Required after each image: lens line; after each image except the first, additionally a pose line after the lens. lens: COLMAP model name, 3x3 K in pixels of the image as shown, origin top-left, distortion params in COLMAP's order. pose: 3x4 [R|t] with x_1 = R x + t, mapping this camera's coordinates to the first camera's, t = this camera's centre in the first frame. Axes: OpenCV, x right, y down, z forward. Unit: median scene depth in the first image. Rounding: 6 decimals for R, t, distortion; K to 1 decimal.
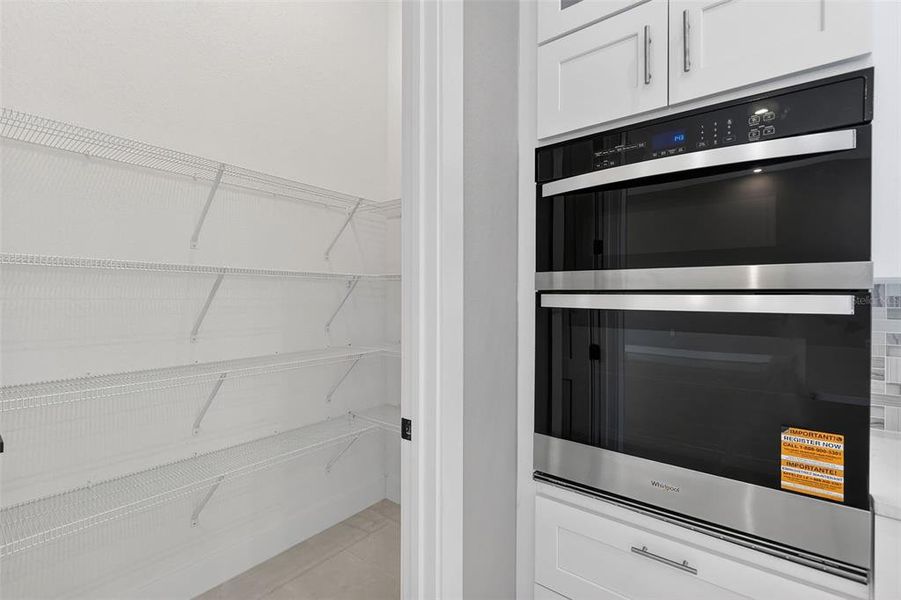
lens RADIAL K [[403.4, 0, 450.0], [0, 403.4, 294.1], [0, 0, 1]] dist [-0.002425, 0.000021]
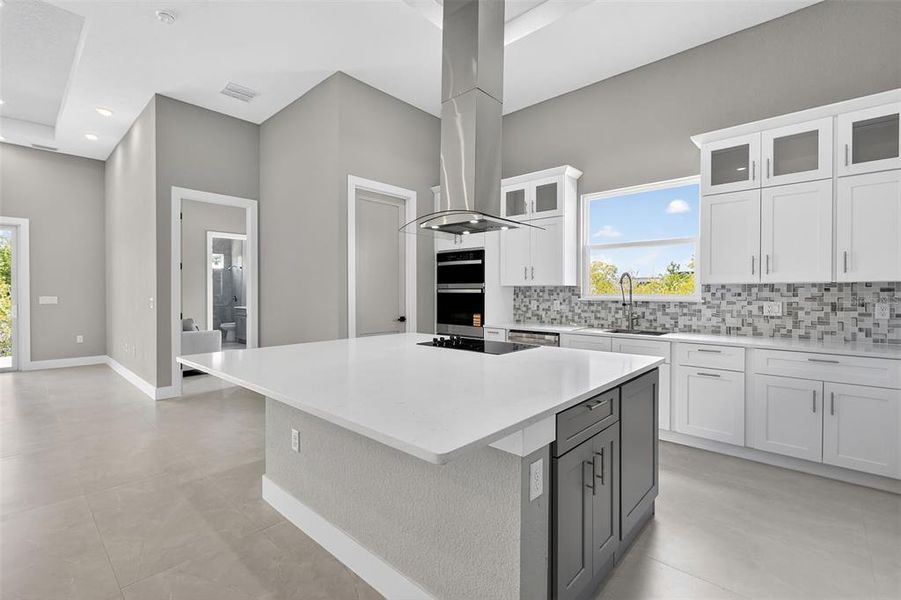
lens RADIAL K [[403.4, 0, 455.2], [0, 403.4, 297.3], [0, 0, 1]] dist [-0.002425, 0.000021]
pose [[0.998003, 0.002950, -0.063099, 0.935177], [-0.002127, 0.999912, 0.013104, 0.038998], [0.063132, -0.012943, 0.997921, -4.411832]]
